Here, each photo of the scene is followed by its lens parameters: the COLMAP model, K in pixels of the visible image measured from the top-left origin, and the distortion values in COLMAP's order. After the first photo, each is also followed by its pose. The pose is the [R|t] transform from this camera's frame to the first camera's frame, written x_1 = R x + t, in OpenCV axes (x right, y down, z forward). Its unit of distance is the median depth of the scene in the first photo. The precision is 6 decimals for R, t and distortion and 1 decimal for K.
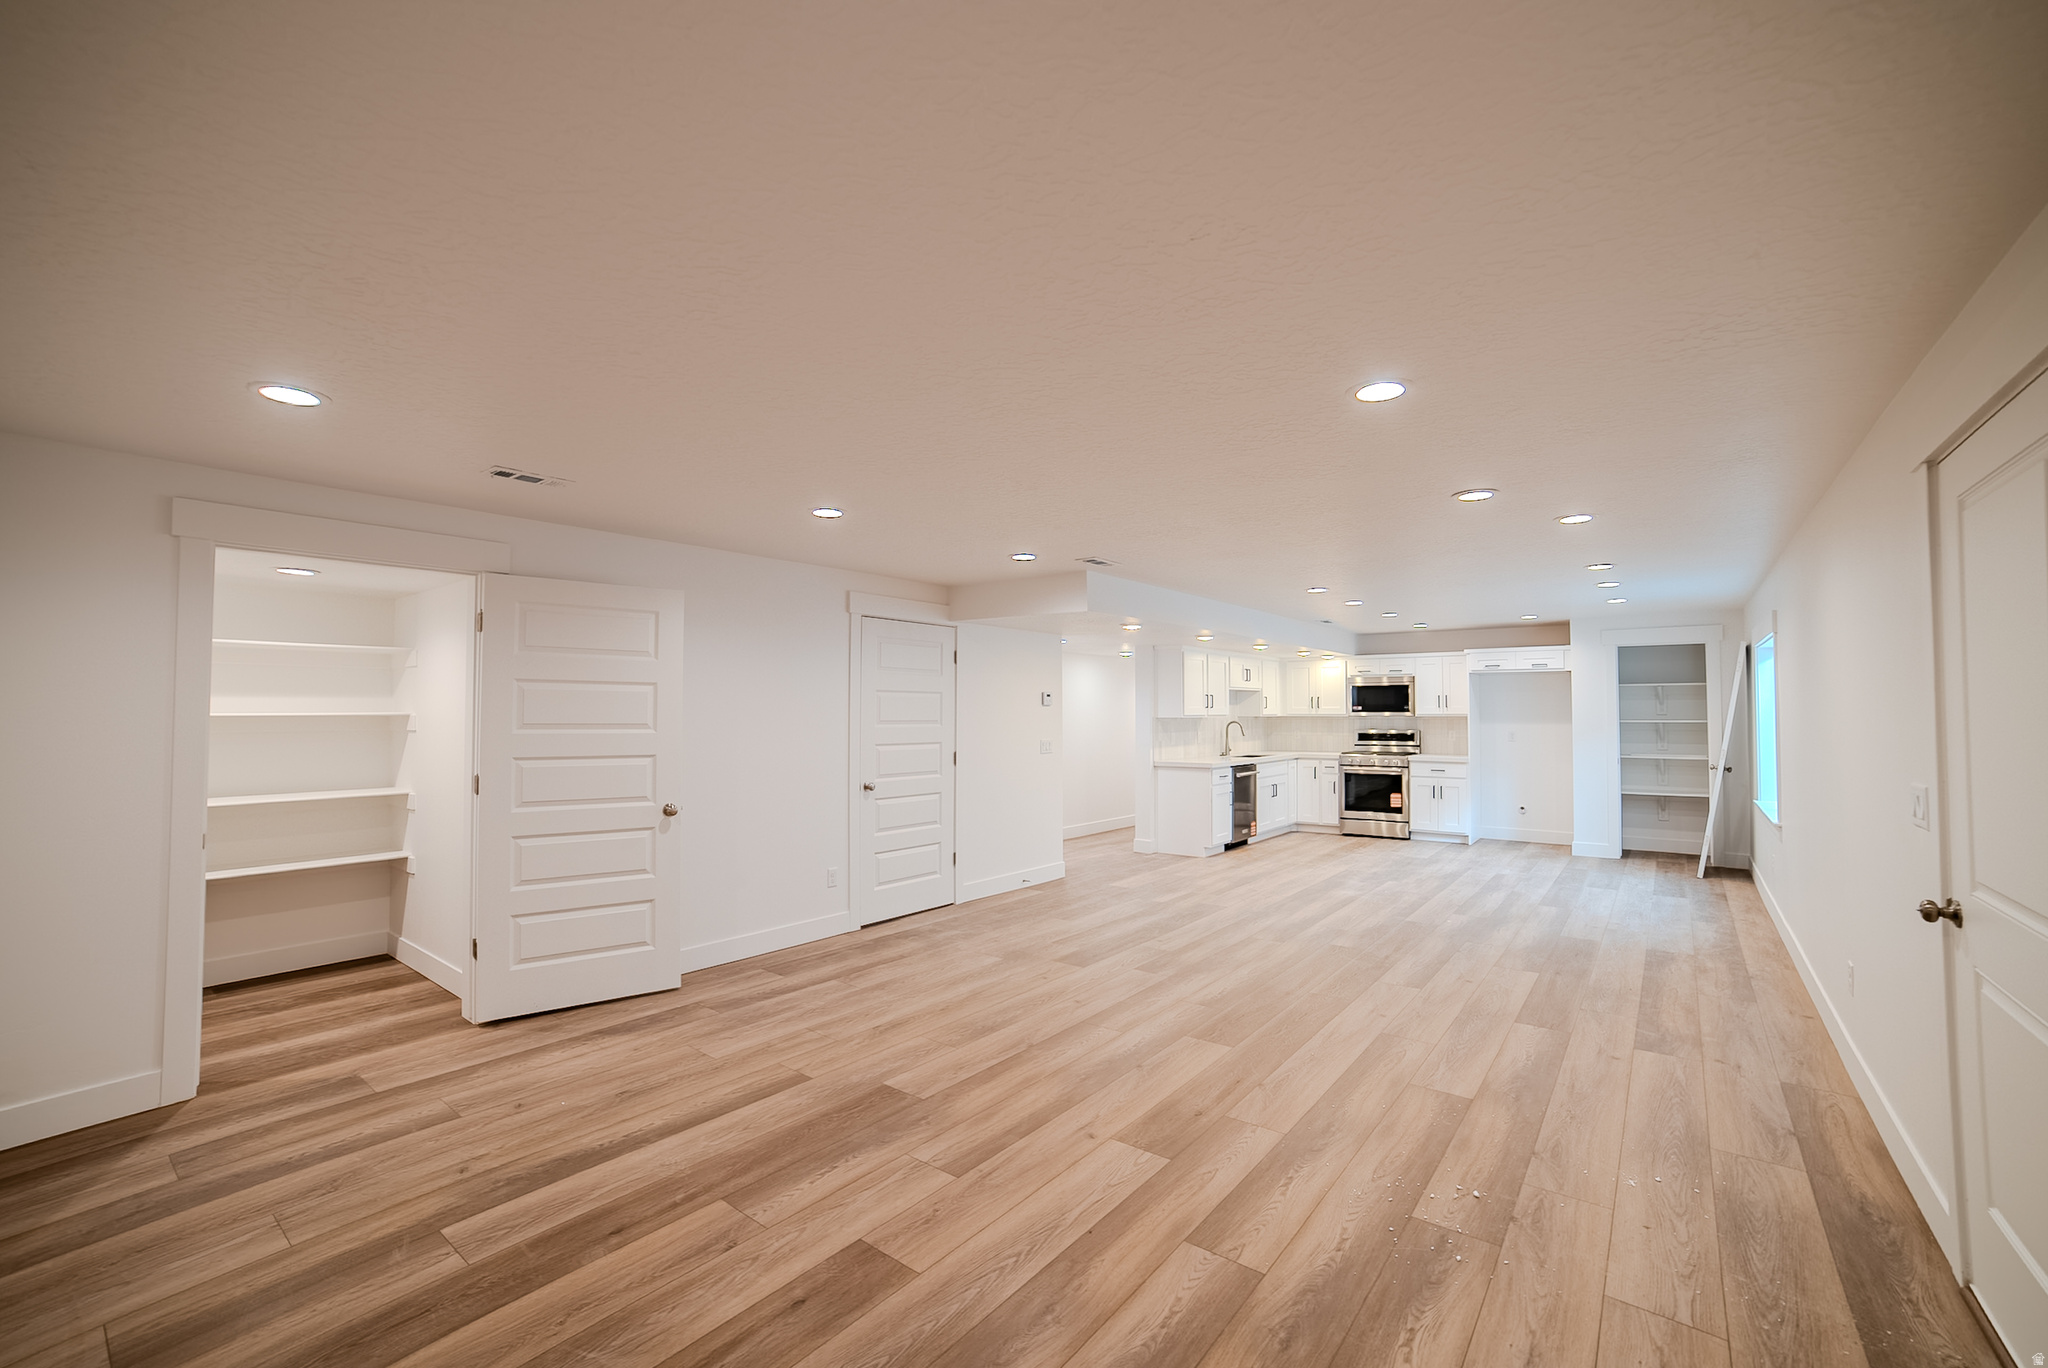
lens RADIAL K [[861.5, 0, 1030.1], [0, 861.5, 681.8], [0, 0, 1]] dist [-0.084166, 0.040744]
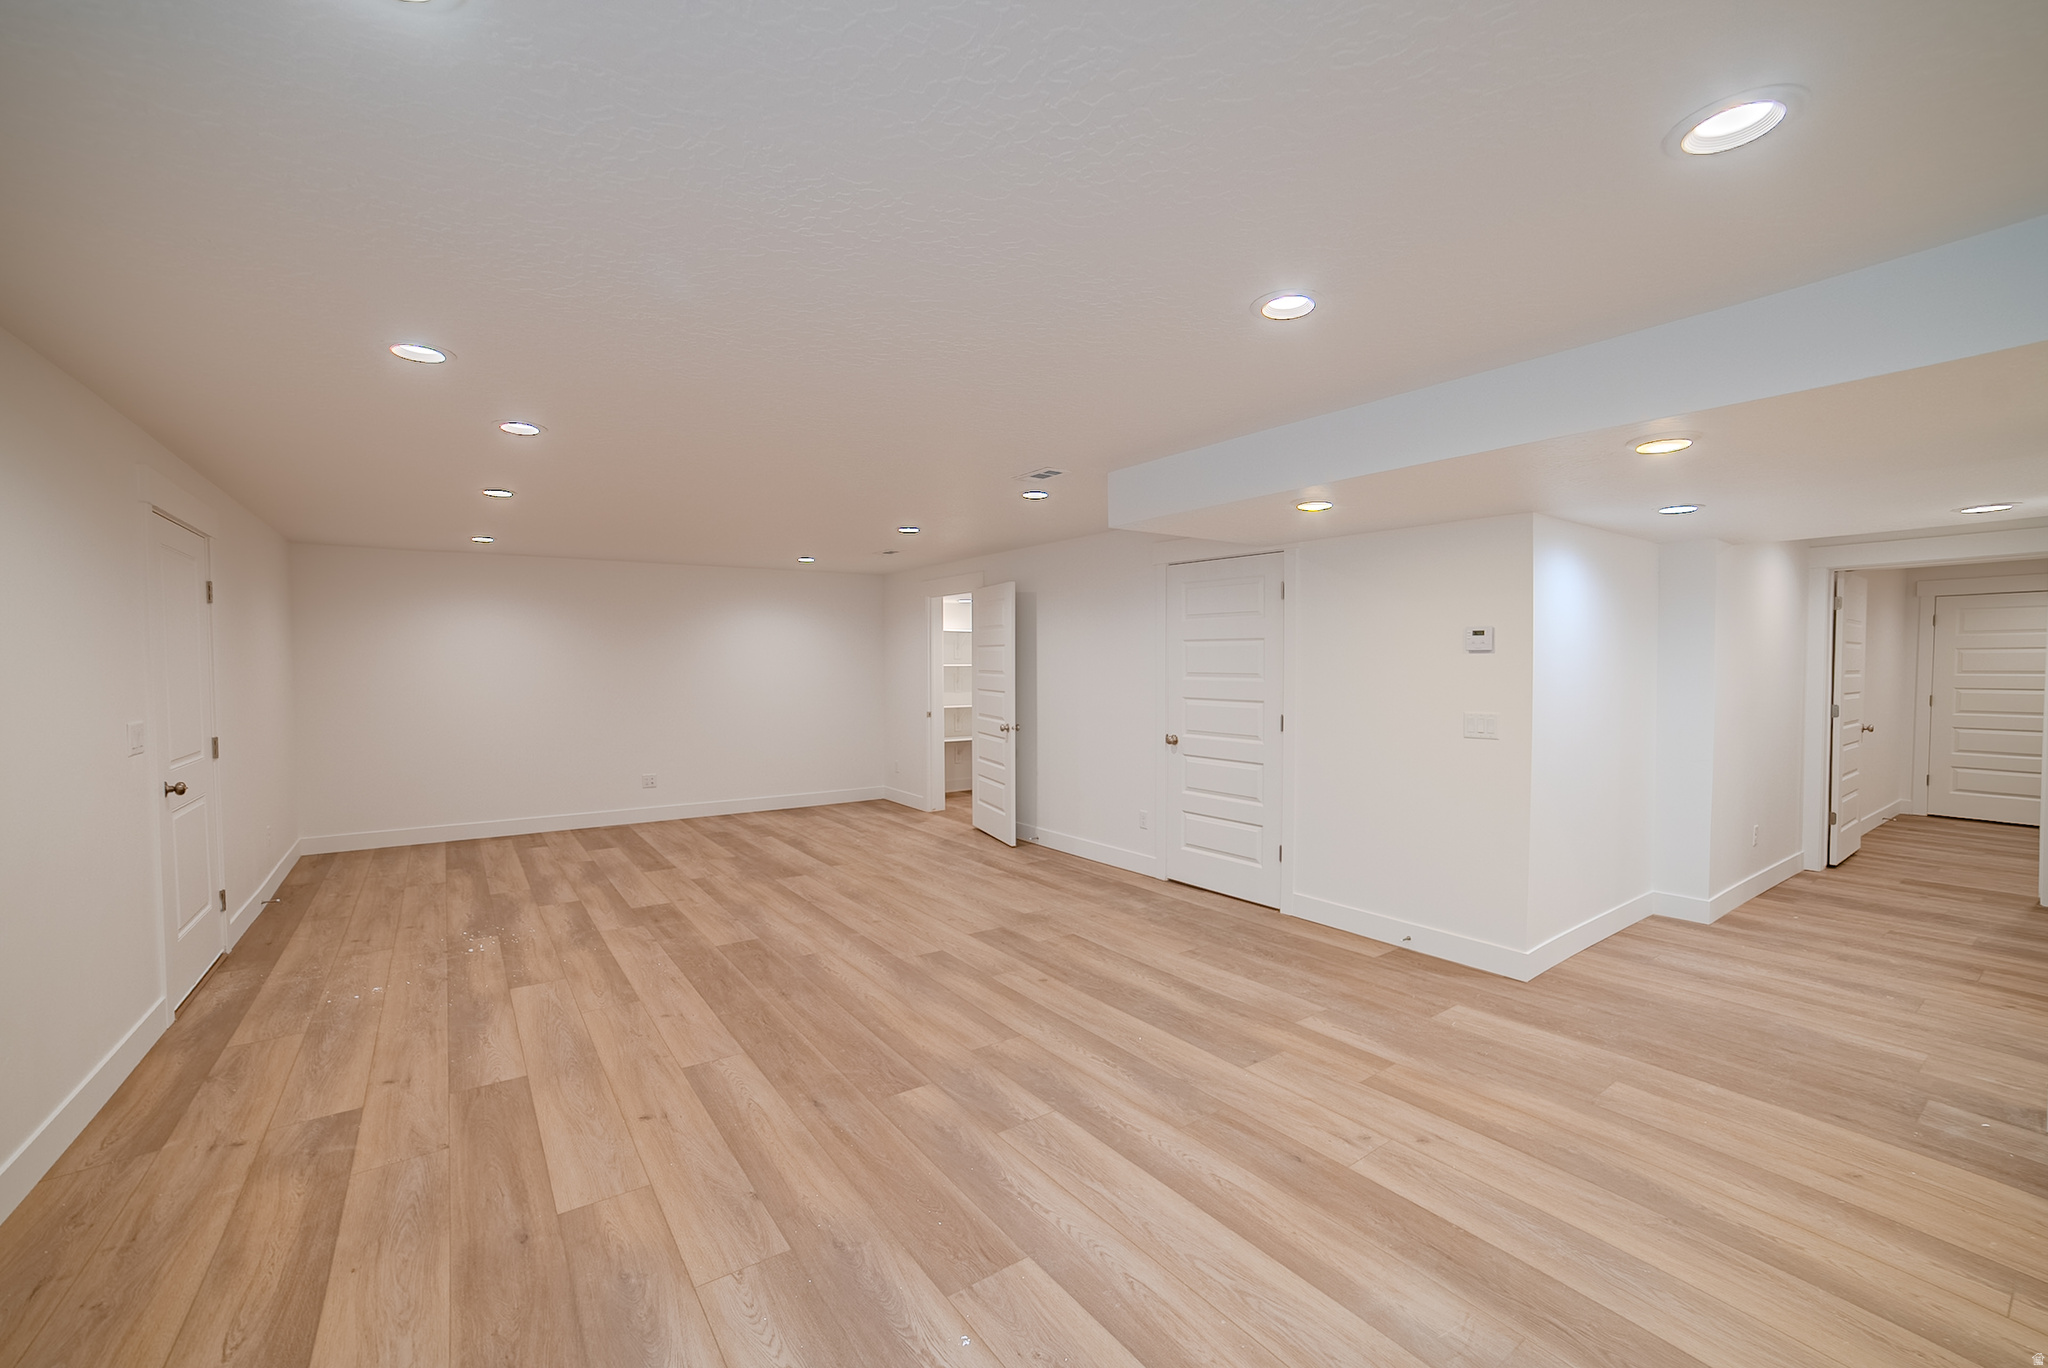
lens RADIAL K [[861.5, 0, 1030.1], [0, 861.5, 681.8], [0, 0, 1]] dist [-0.084166, 0.040744]
pose [[-0.296530, 0.020991, -0.954793, 0.870679], [0.036090, 0.999291, 0.010761, 0.044181], [0.954341, -0.031267, -0.297077, 1.256004]]
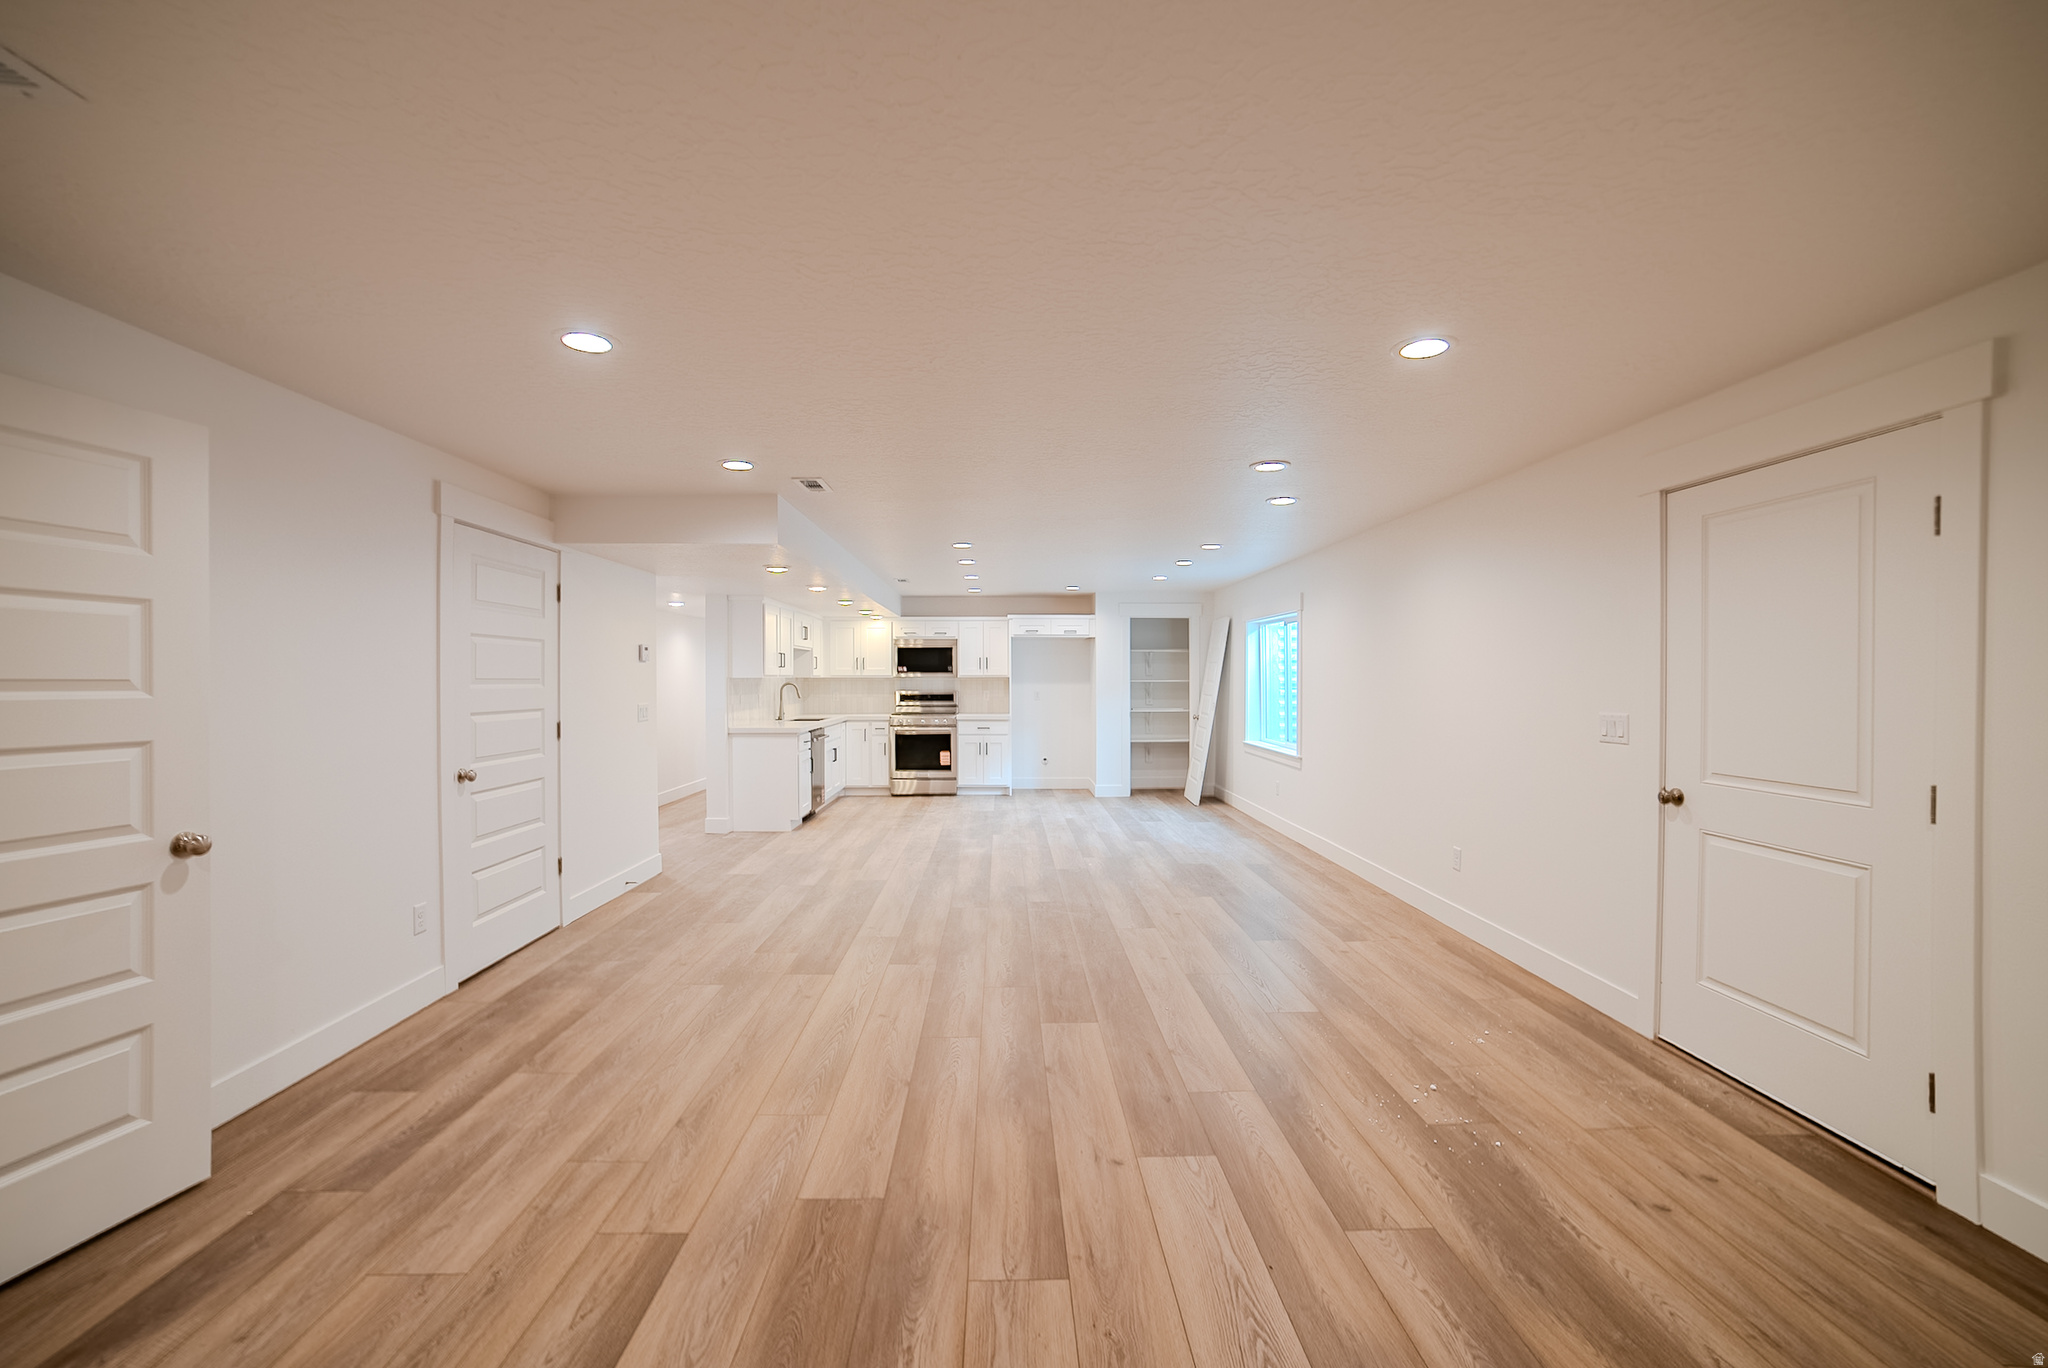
lens RADIAL K [[861.5, 0, 1030.1], [0, 861.5, 681.8], [0, 0, 1]] dist [-0.084166, 0.040744]
pose [[0.770623, -0.004102, 0.637278, -0.291284], [-0.021064, 0.999269, 0.031903, 0.019851], [-0.636943, -0.038009, 0.769974, 0.237707]]
